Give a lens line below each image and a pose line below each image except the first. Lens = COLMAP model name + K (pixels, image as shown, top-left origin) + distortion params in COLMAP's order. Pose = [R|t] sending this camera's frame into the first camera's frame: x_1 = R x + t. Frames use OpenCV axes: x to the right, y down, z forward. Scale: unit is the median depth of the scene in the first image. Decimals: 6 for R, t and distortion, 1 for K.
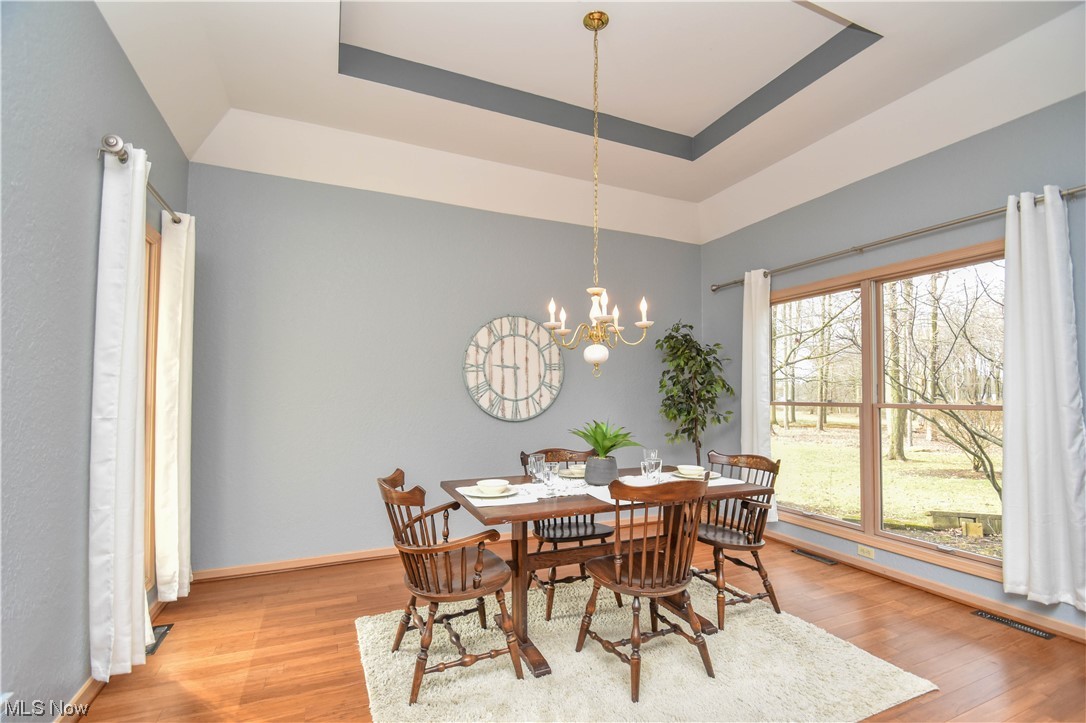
lens RADIAL K [[492.9, 0, 543.6], [0, 492.9, 381.3], [0, 0, 1]] dist [0.020574, -0.022609]
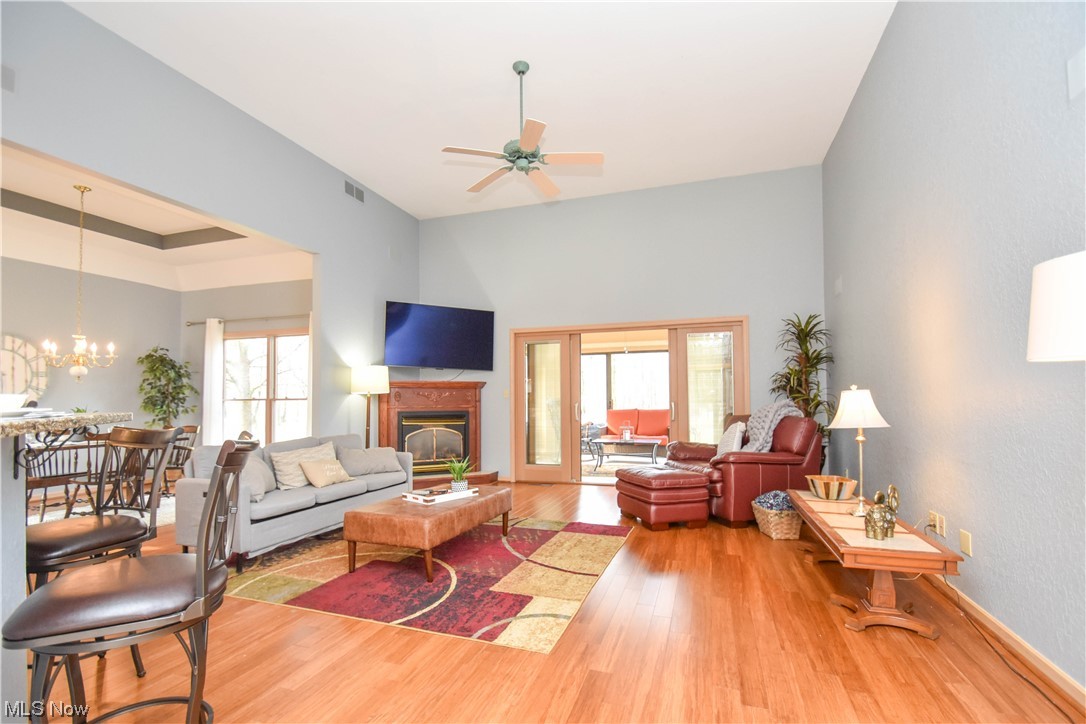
lens RADIAL K [[492.9, 0, 543.6], [0, 492.9, 381.8], [0, 0, 1]] dist [0.020574, -0.022609]
pose [[0.662675, 0.014698, 0.748763, -0.072221], [-0.005089, 0.999873, -0.015124, 0.004114], [-0.748890, 0.006211, 0.662665, -0.907761]]
